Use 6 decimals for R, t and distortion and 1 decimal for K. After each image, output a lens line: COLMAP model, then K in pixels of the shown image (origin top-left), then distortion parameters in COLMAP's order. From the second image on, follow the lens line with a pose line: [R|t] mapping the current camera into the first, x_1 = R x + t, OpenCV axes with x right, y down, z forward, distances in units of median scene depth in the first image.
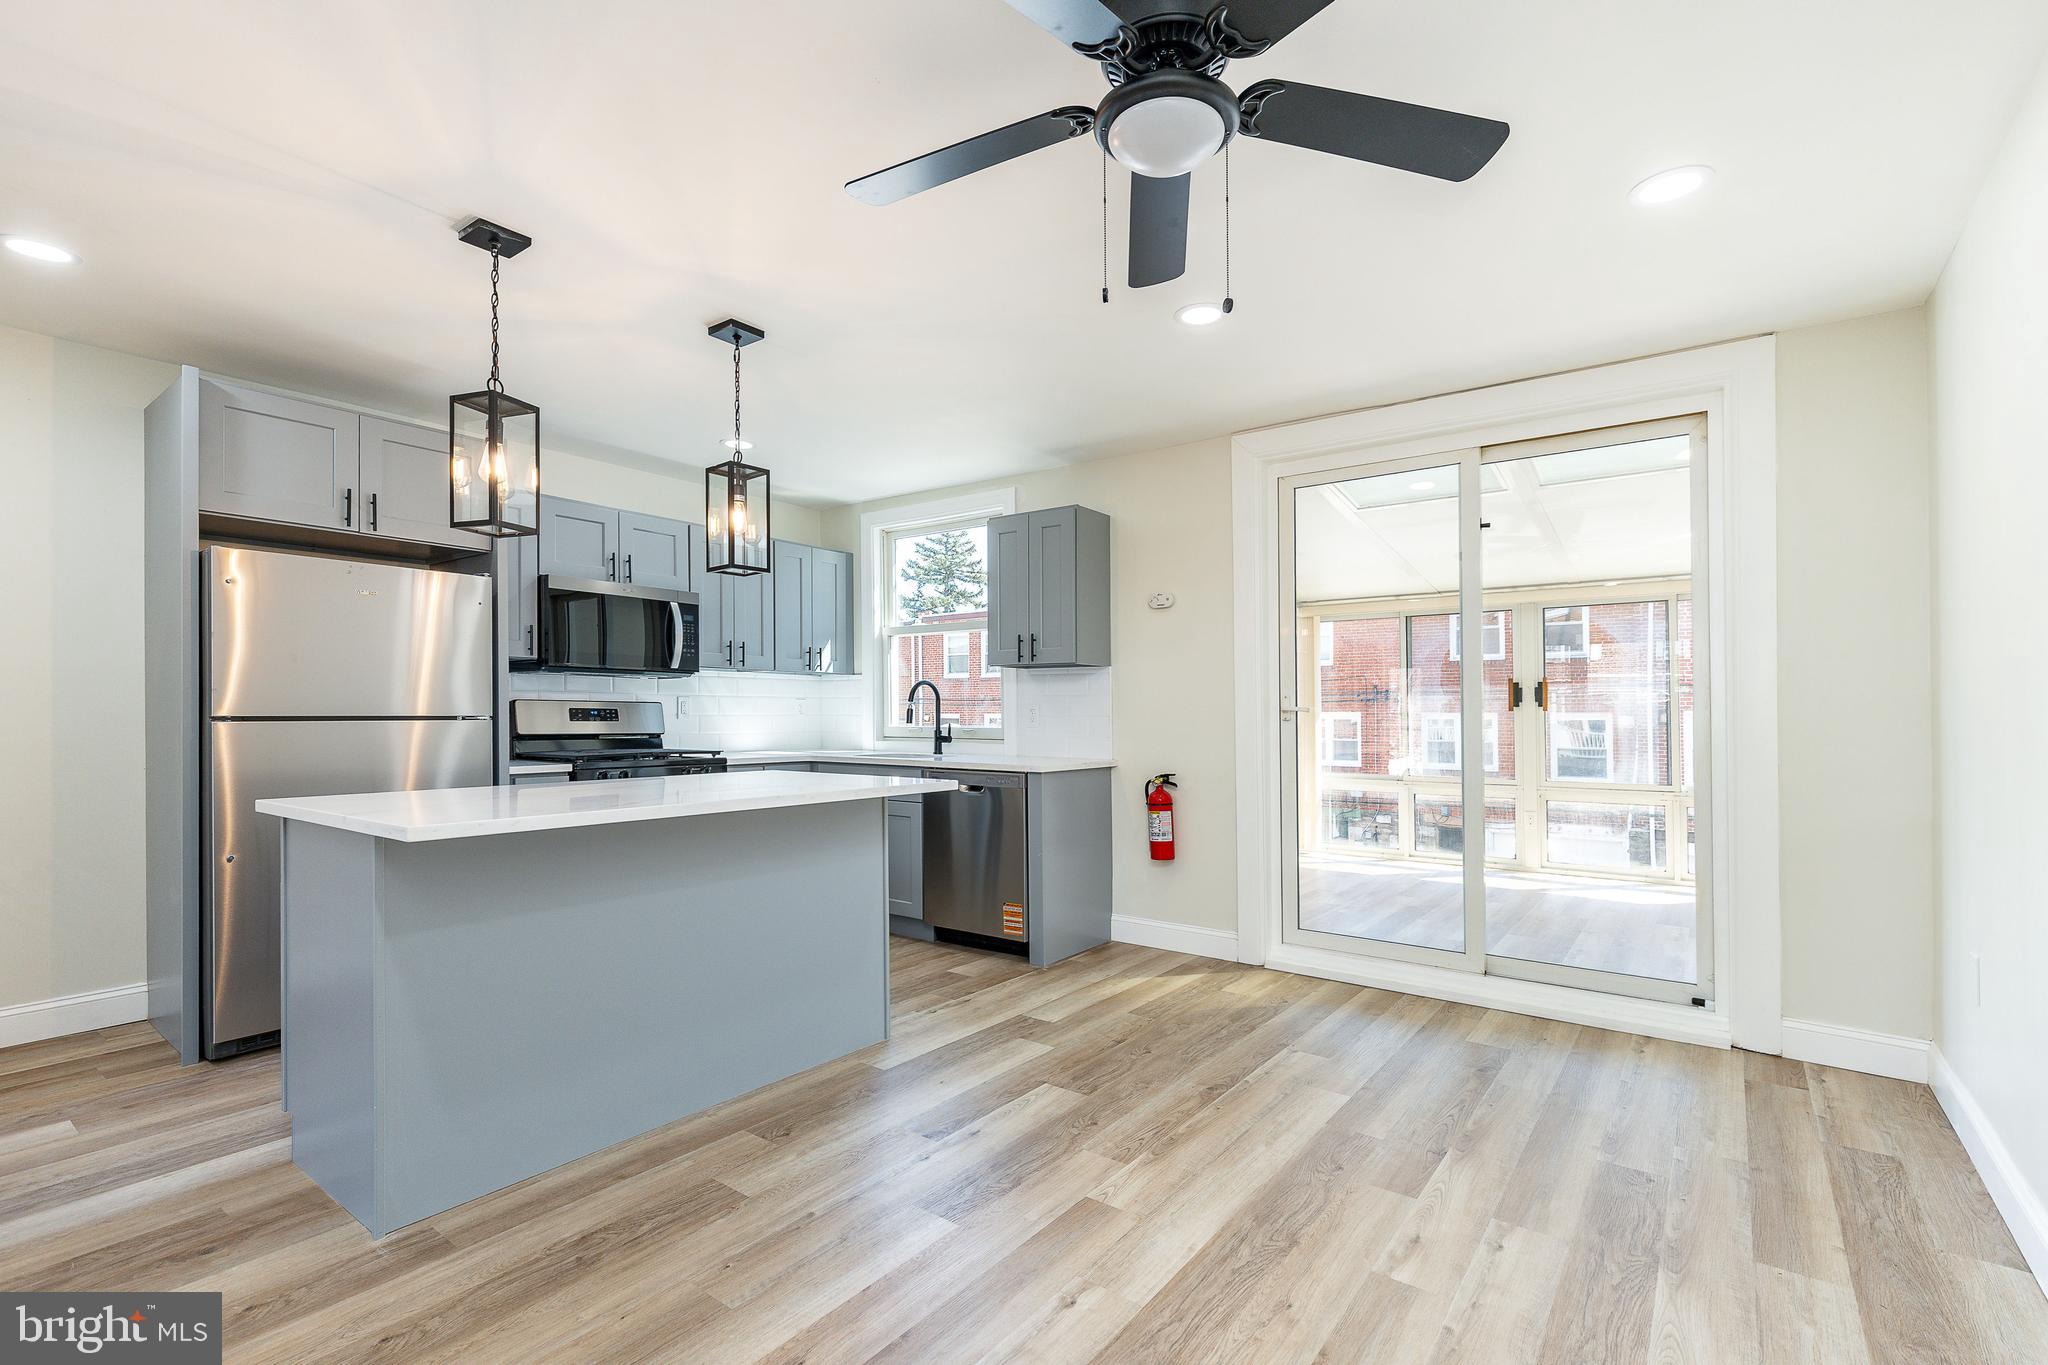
lens RADIAL K [[920.1, 0, 1021.1], [0, 920.1, 712.3], [0, 0, 1]] dist [0.005565, -0.000828]
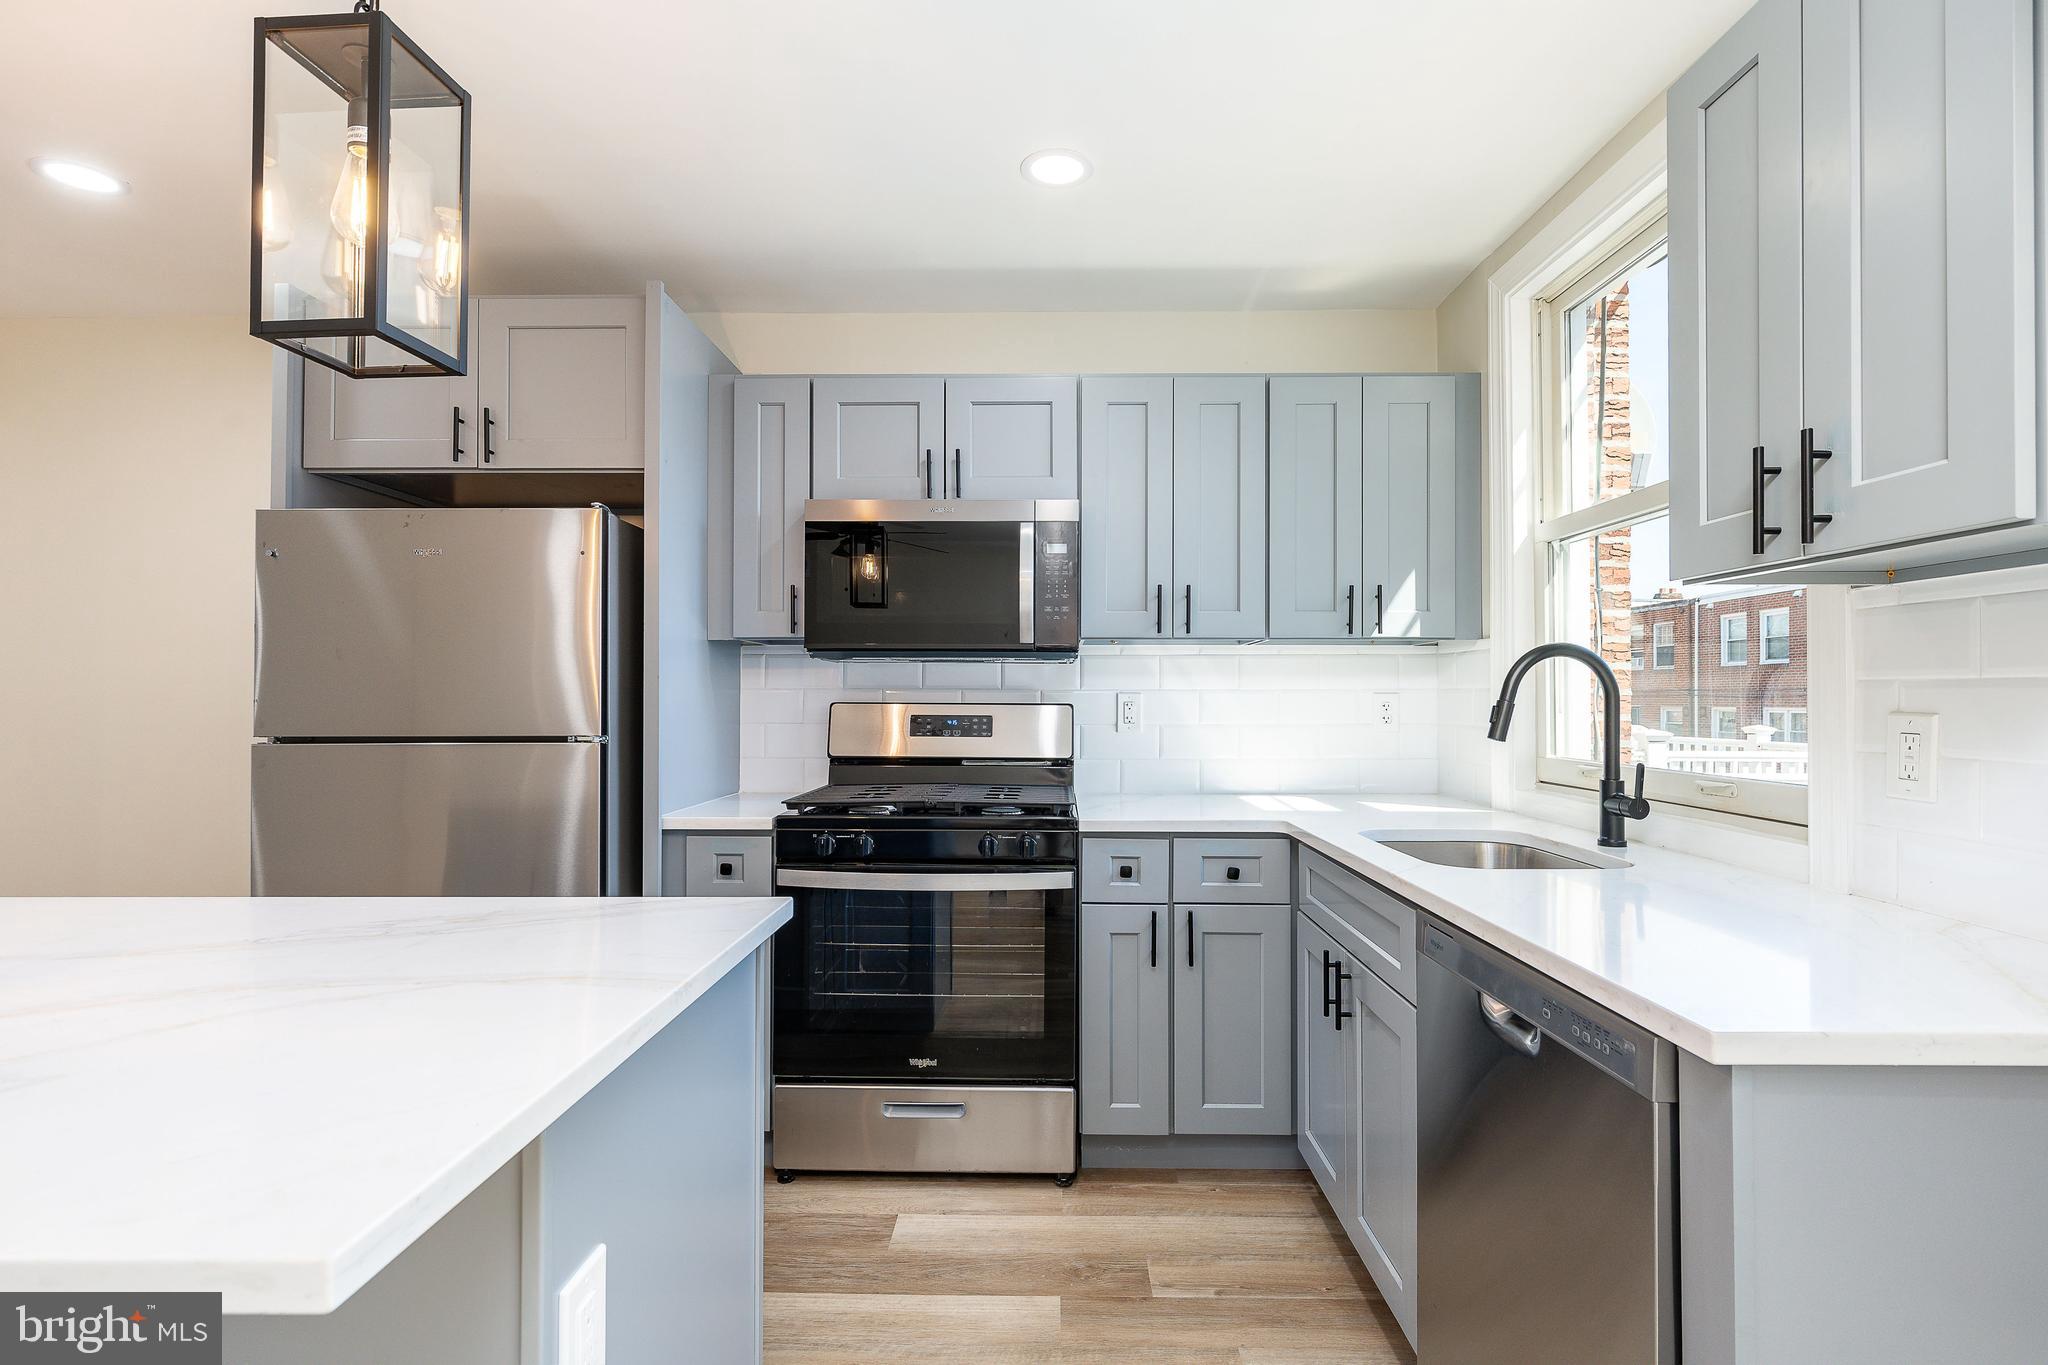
lens RADIAL K [[983.1, 0, 1063.5], [0, 983.1, 694.6], [0, 0, 1]] dist [0.000698, 0.000866]
pose [[0.597039, -0.005887, -0.802190, 0.090102], [0.003541, 0.999983, -0.004703, -0.013272], [0.802204, -0.000033, 0.597050, 0.595076]]
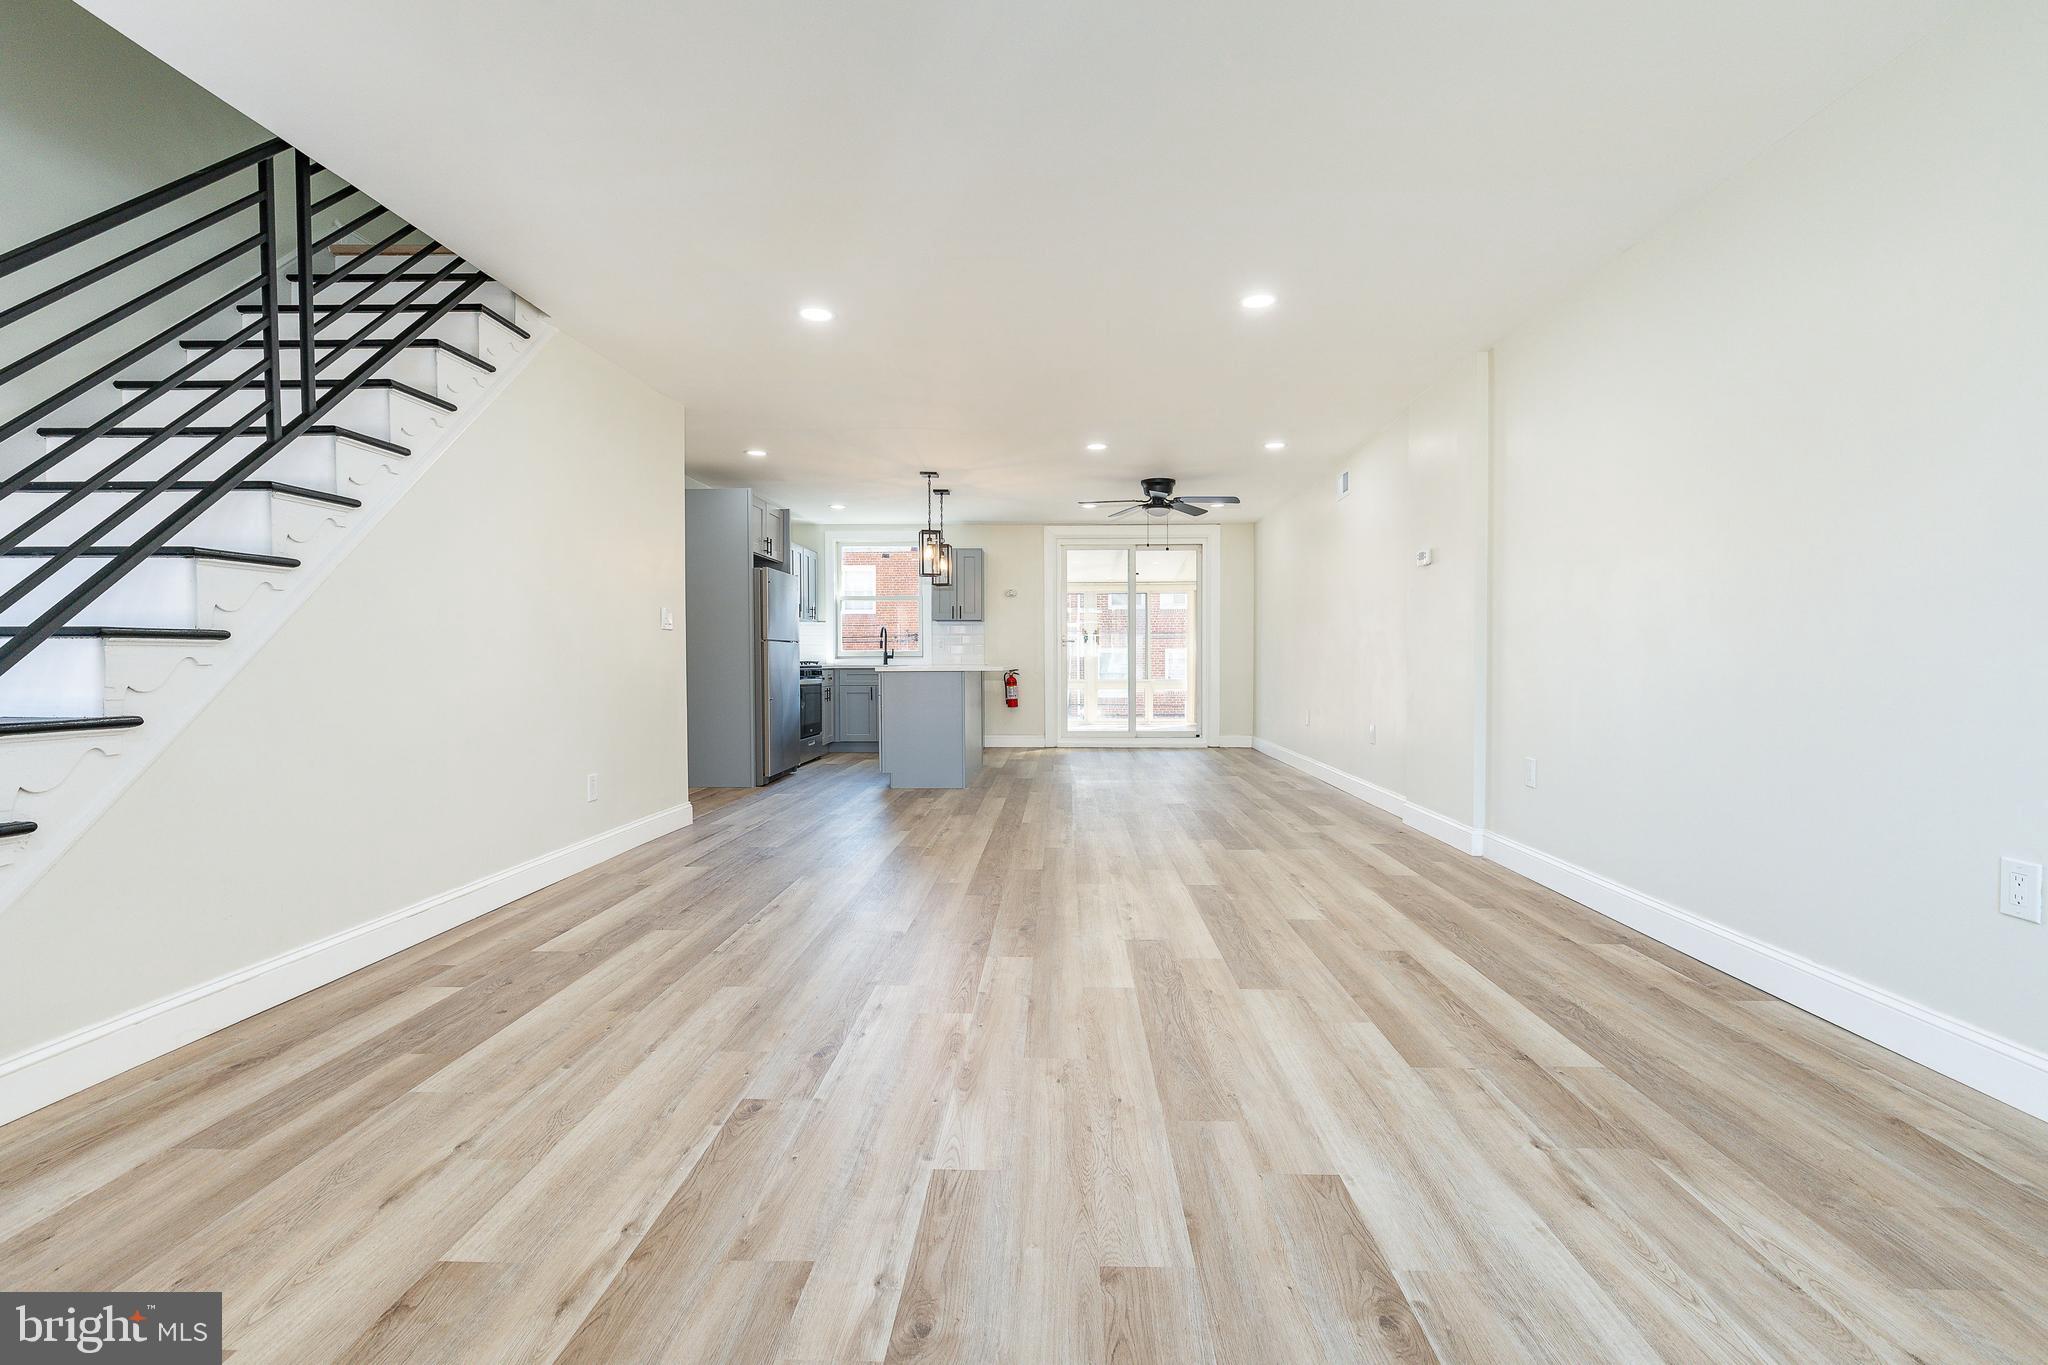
lens RADIAL K [[920.1, 0, 1040.7], [0, 920.1, 682.6], [0, 0, 1]] dist [0.005565, -0.000828]
pose [[0.811000, -0.019457, 0.584722, -0.950358], [0.001580, 0.999516, 0.031068, 0.024199], [-0.585043, -0.024273, 0.810639, -0.745662]]
